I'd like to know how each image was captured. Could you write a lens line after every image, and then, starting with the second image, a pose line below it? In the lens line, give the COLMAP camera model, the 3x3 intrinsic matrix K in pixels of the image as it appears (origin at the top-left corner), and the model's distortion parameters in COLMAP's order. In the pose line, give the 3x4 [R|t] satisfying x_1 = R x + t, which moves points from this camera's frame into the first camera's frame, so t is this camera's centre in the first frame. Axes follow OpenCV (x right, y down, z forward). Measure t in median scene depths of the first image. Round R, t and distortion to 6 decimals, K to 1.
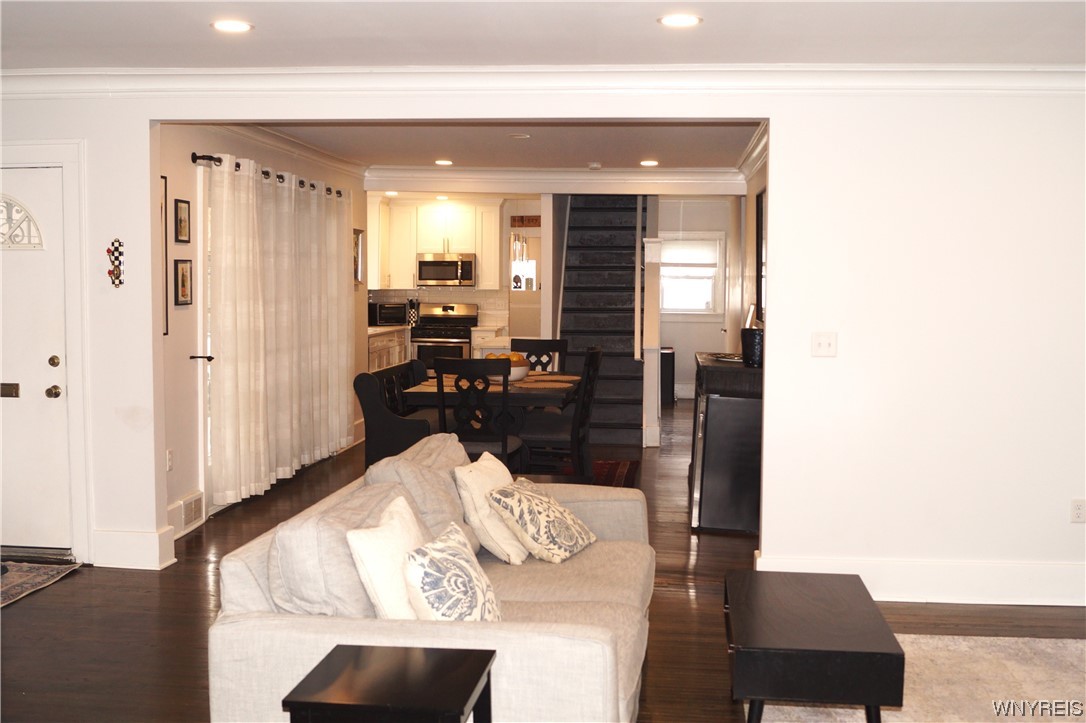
lens RADIAL K [[1289.3, 0, 543.0], [0, 1289.3, 361.5], [0, 0, 1]] dist [-0.142806, -0.022743]
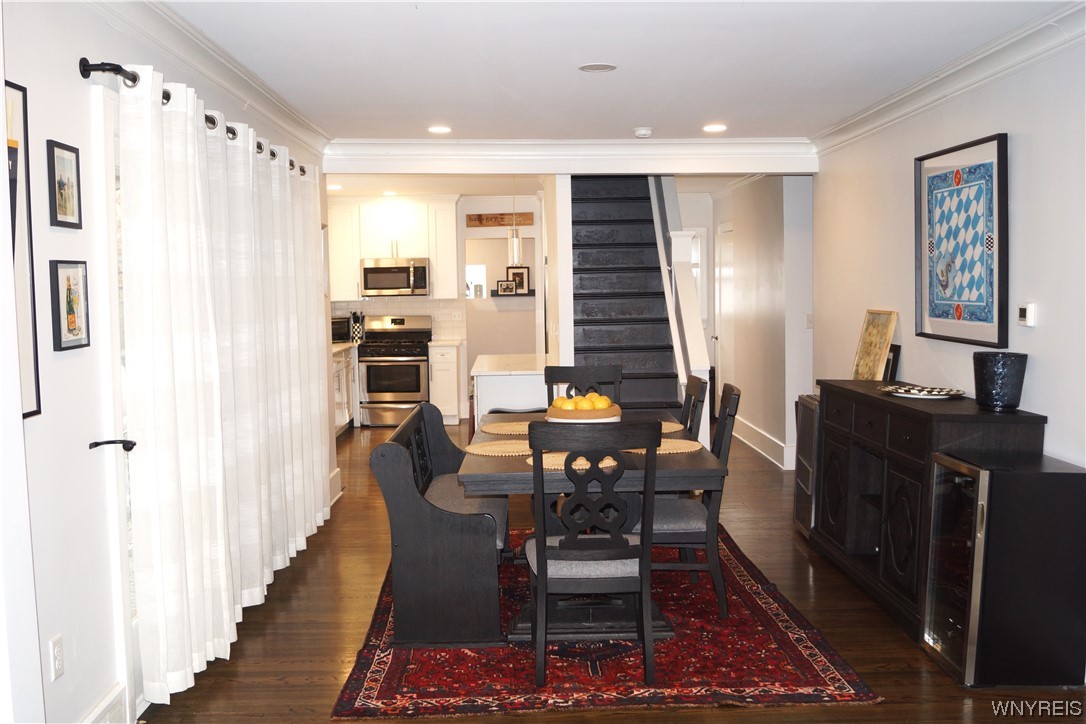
lens RADIAL K [[1094.2, 0, 543.0], [0, 1094.2, 362.0], [0, 0, 1]] dist [-0.077979, 0.020039]
pose [[0.991973, -0.032072, 0.122312, -0.110113], [0.031264, 0.999475, 0.008525, -0.027458], [-0.122521, -0.004632, 0.992455, 0.407060]]
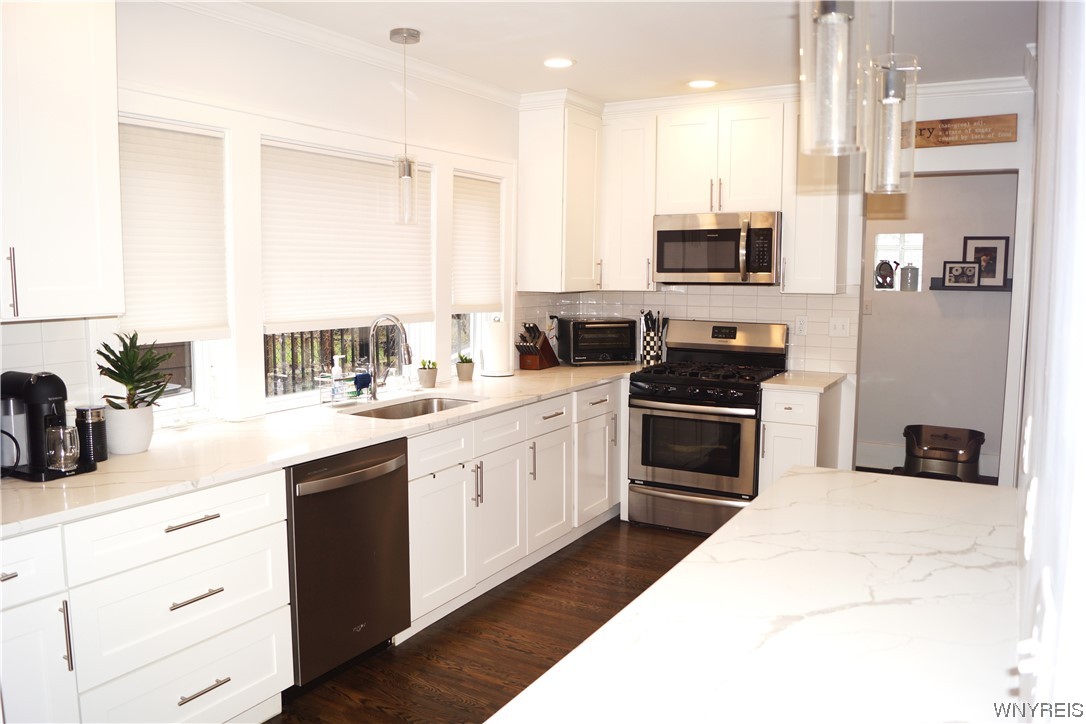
lens RADIAL K [[838.5, 0, 543.0], [0, 838.5, 362.0], [0, 0, 1]] dist [-0.067452, -0.001303]
pose [[0.910278, 0.038663, -0.412189, -0.011554], [-0.020108, 0.998584, 0.049260, -0.071644], [0.413510, -0.036552, 0.909766, 1.129611]]
